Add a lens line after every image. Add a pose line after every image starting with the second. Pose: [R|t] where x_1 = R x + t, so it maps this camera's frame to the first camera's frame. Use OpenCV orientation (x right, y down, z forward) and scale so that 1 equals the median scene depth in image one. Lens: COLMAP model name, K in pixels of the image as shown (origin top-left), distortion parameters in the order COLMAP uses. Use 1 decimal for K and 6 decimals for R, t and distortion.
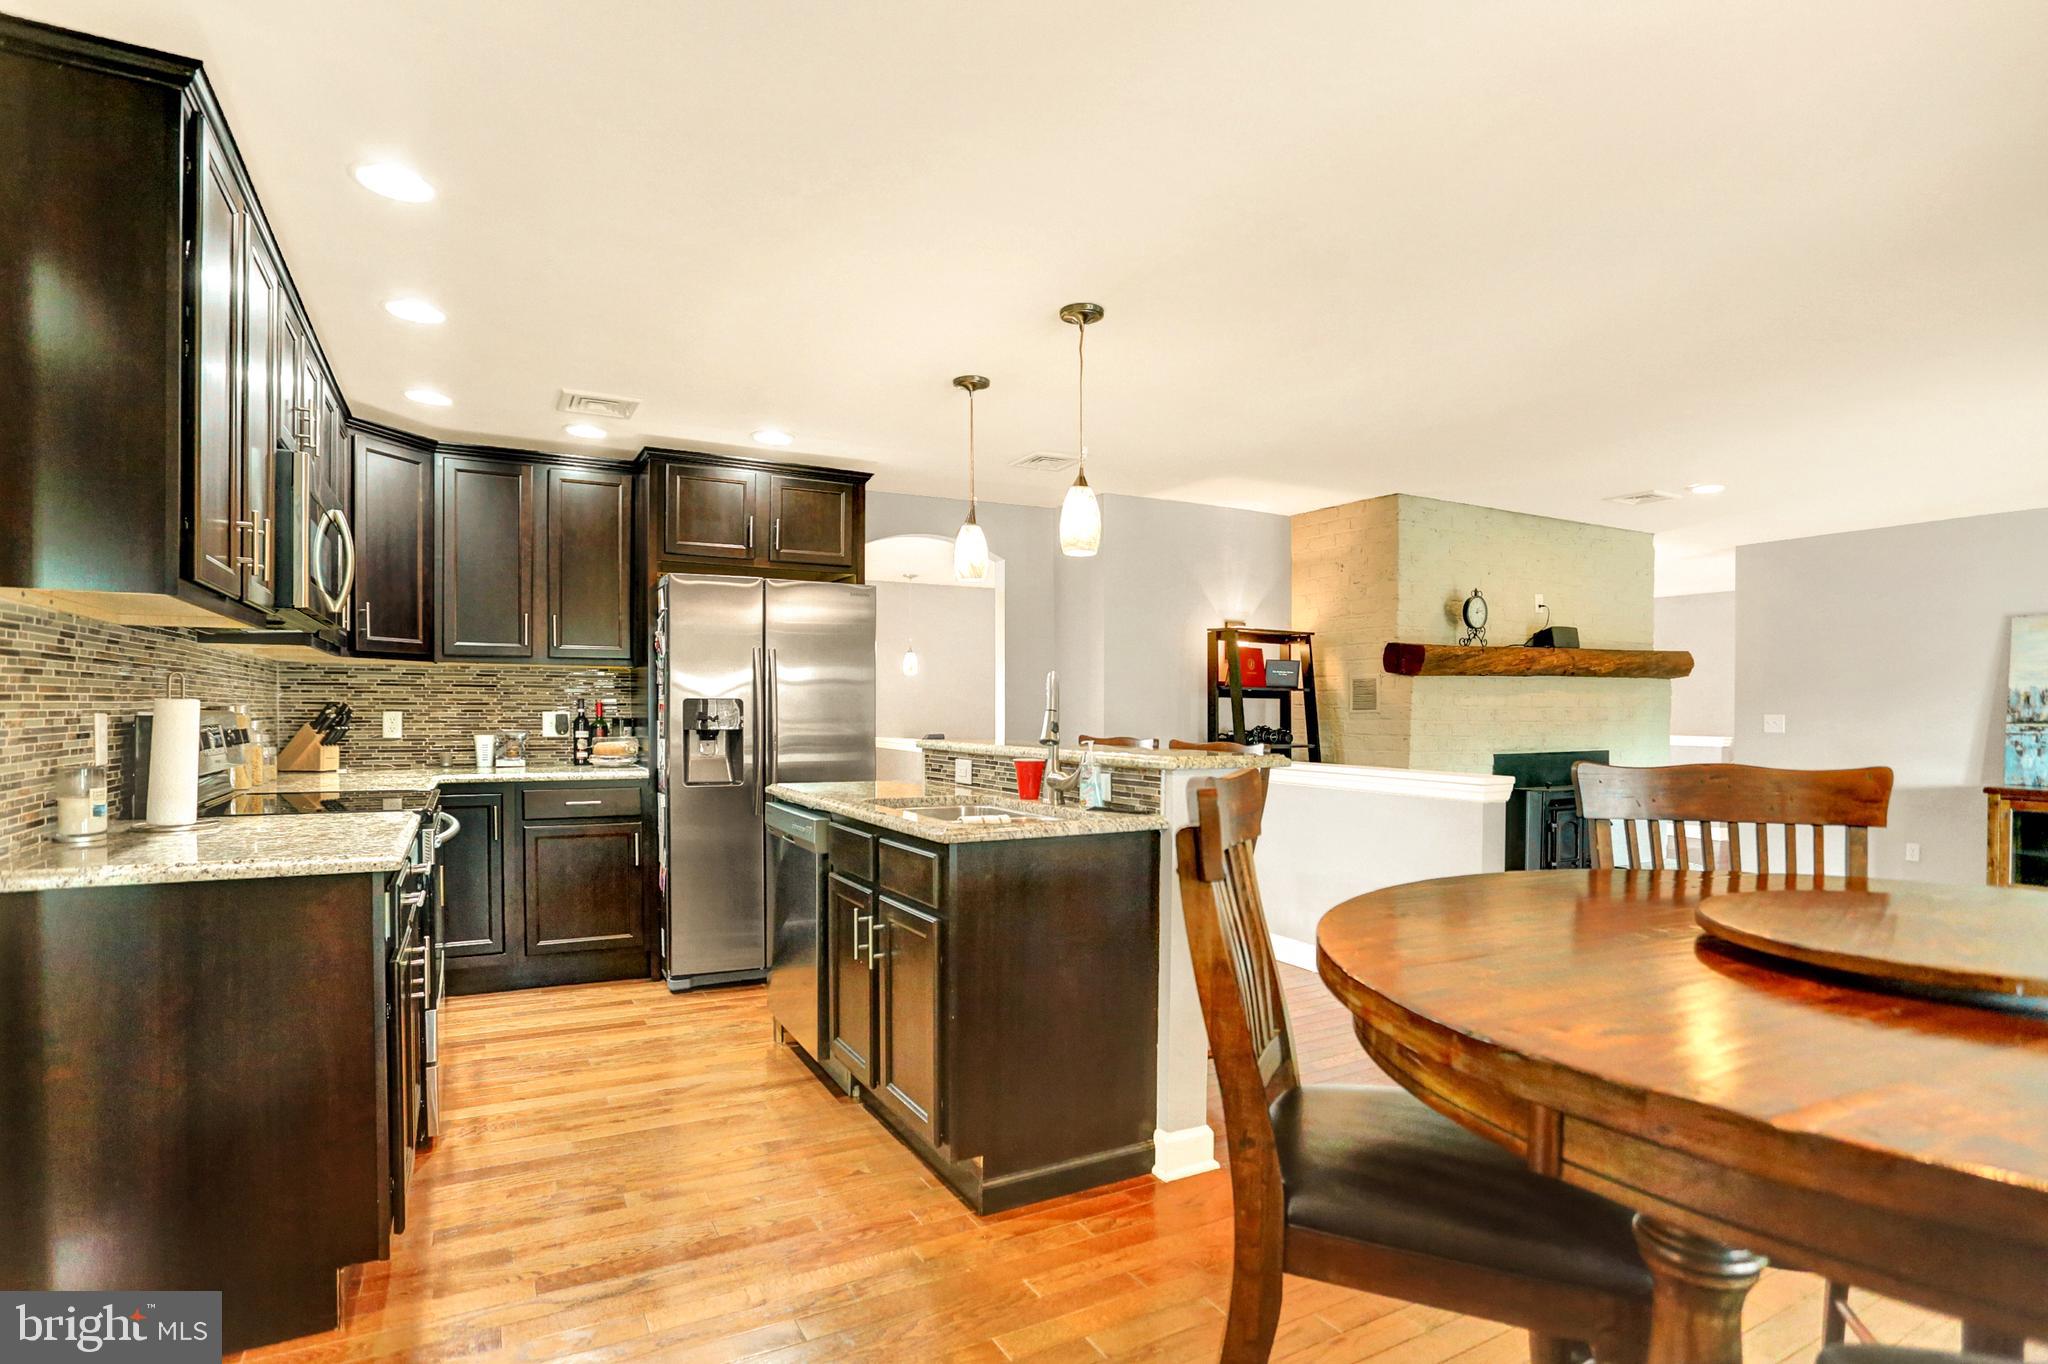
lens RADIAL K [[1001.8, 0, 959.5], [0, 1001.8, 734.3], [0, 0, 1]] dist [-0.065849, 0.023251]
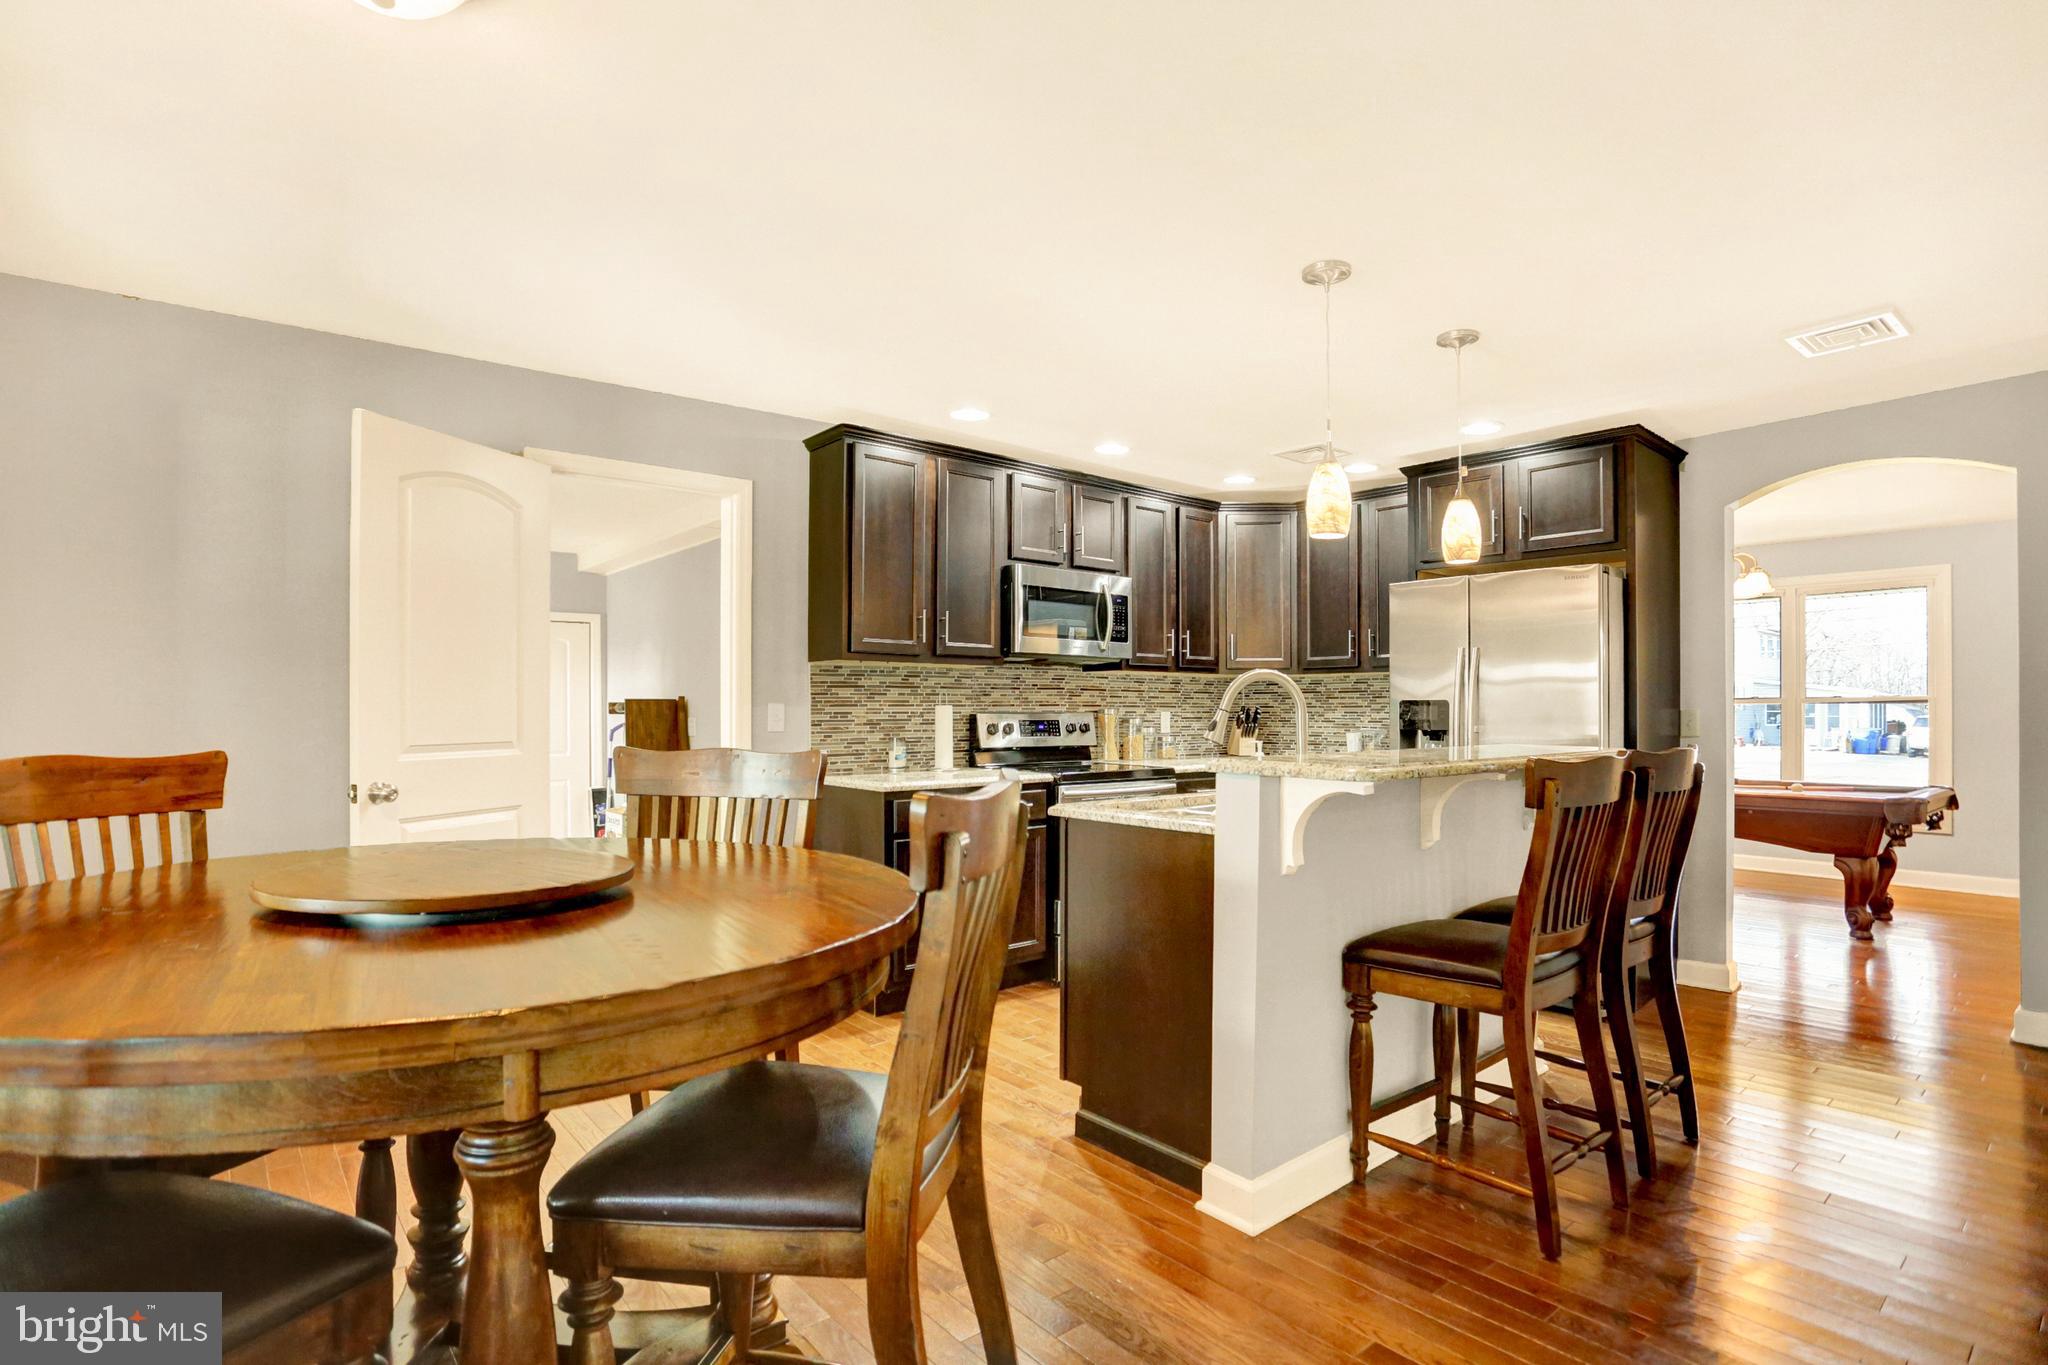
lens RADIAL K [[1001.8, 0, 1038.5], [0, 1001.8, 720.6], [0, 0, 1]] dist [-0.065849, 0.023251]
pose [[0.236420, 0.005731, -0.971634, 0.590049], [-0.023422, 0.999726, 0.000197, -0.004931], [0.971369, 0.022710, 0.236489, 0.336958]]
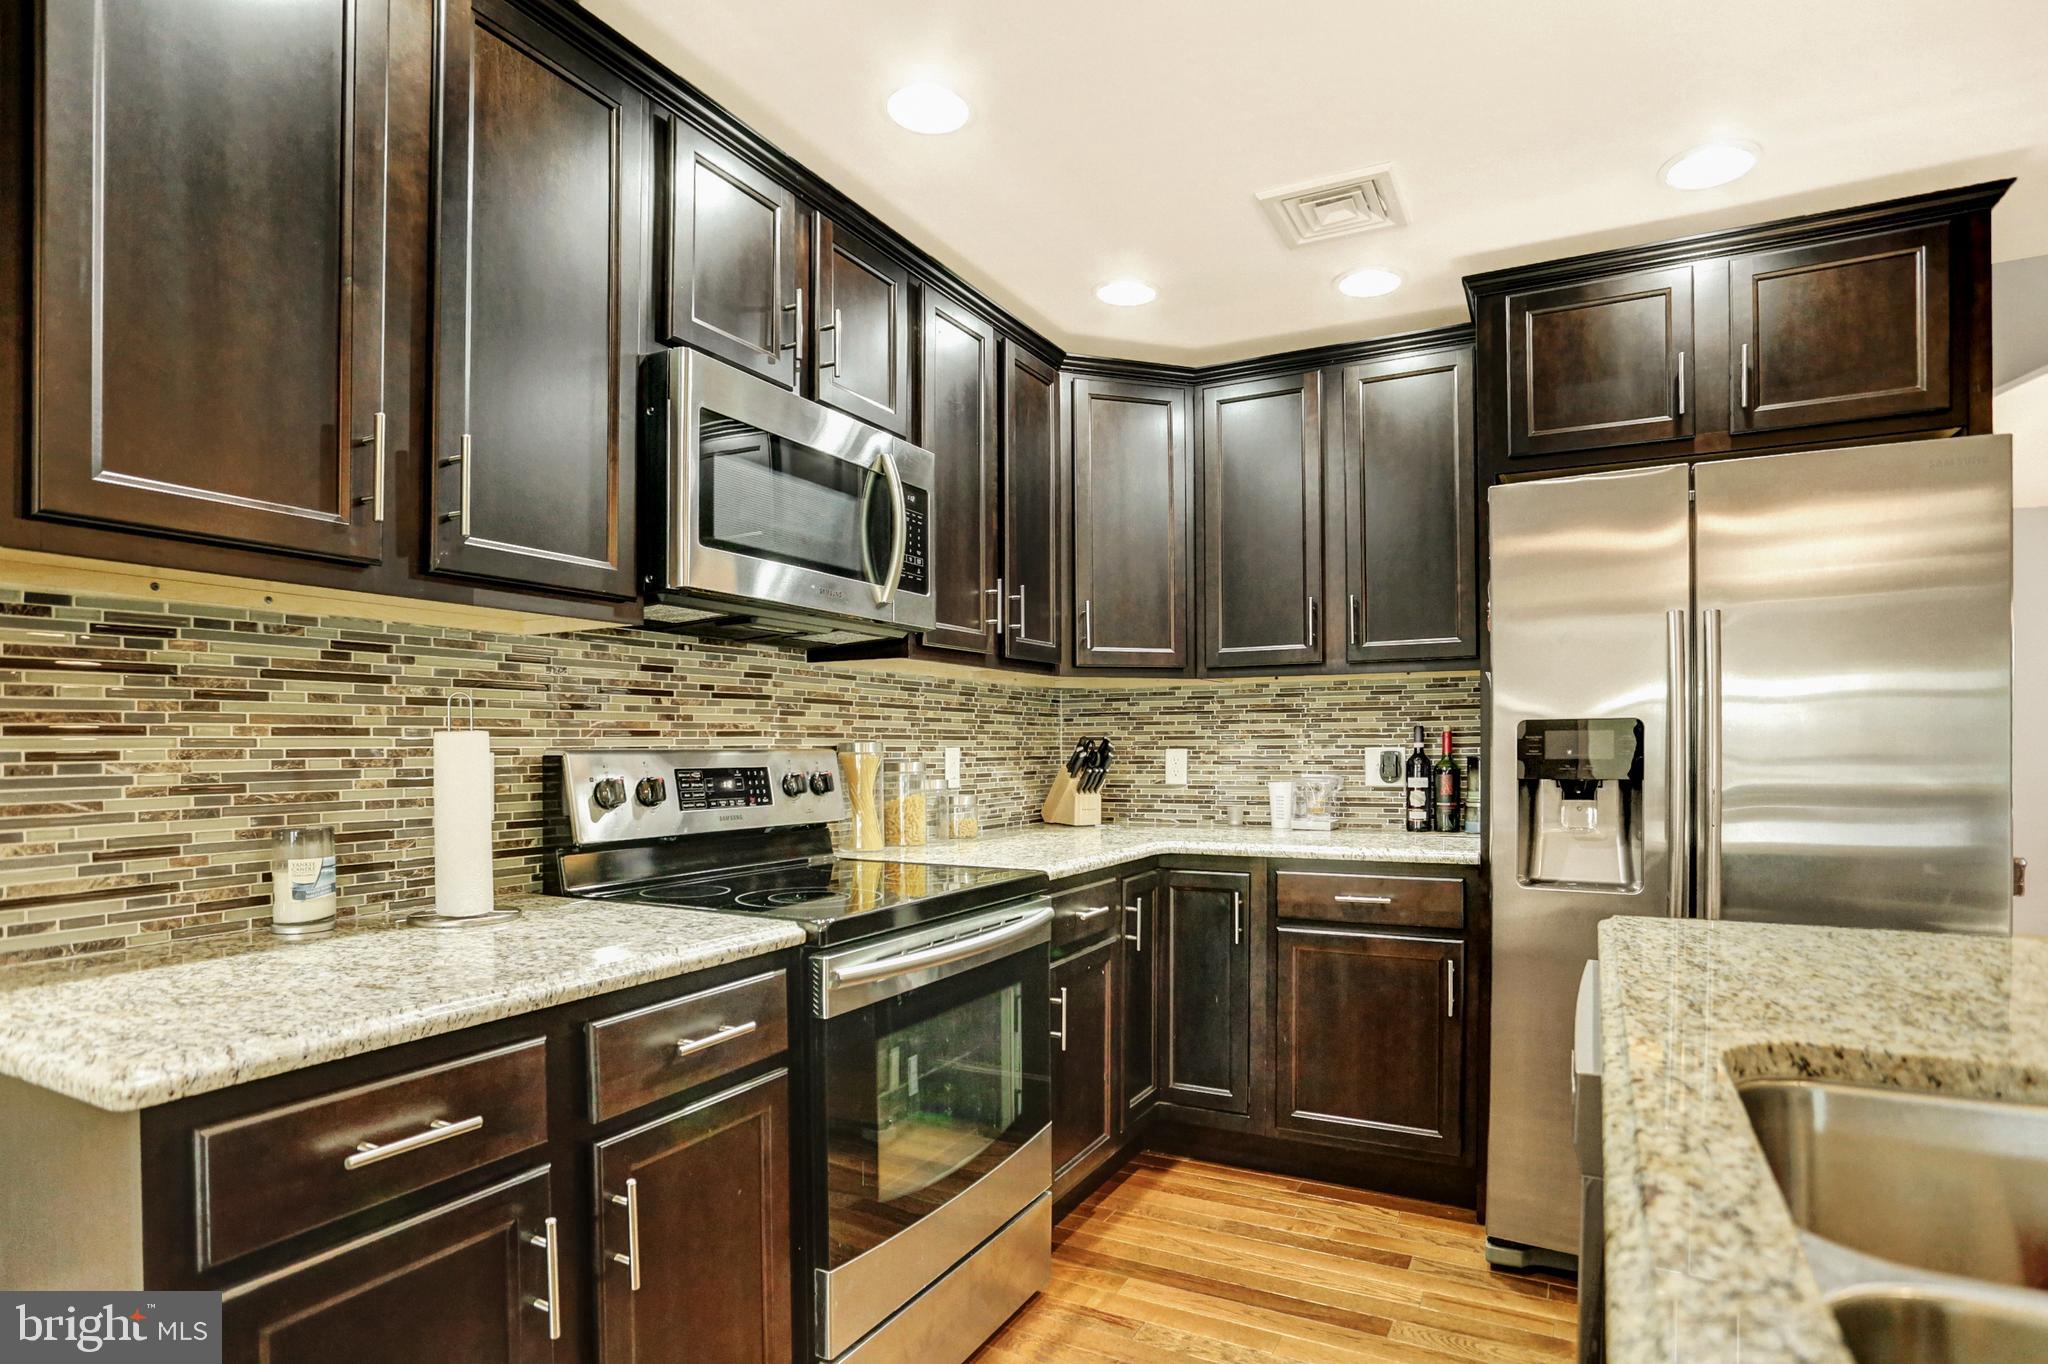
lens RADIAL K [[1067.5, 0, 1082.3], [0, 1067.5, 762.6], [0, 0, 1]] dist [-0.029941, 0.005141]
pose [[0.605050, 0.003503, -0.796179, 0.028118], [-0.011400, 0.999926, -0.004264, -0.007642], [0.796106, 0.011657, 0.605046, 0.428904]]
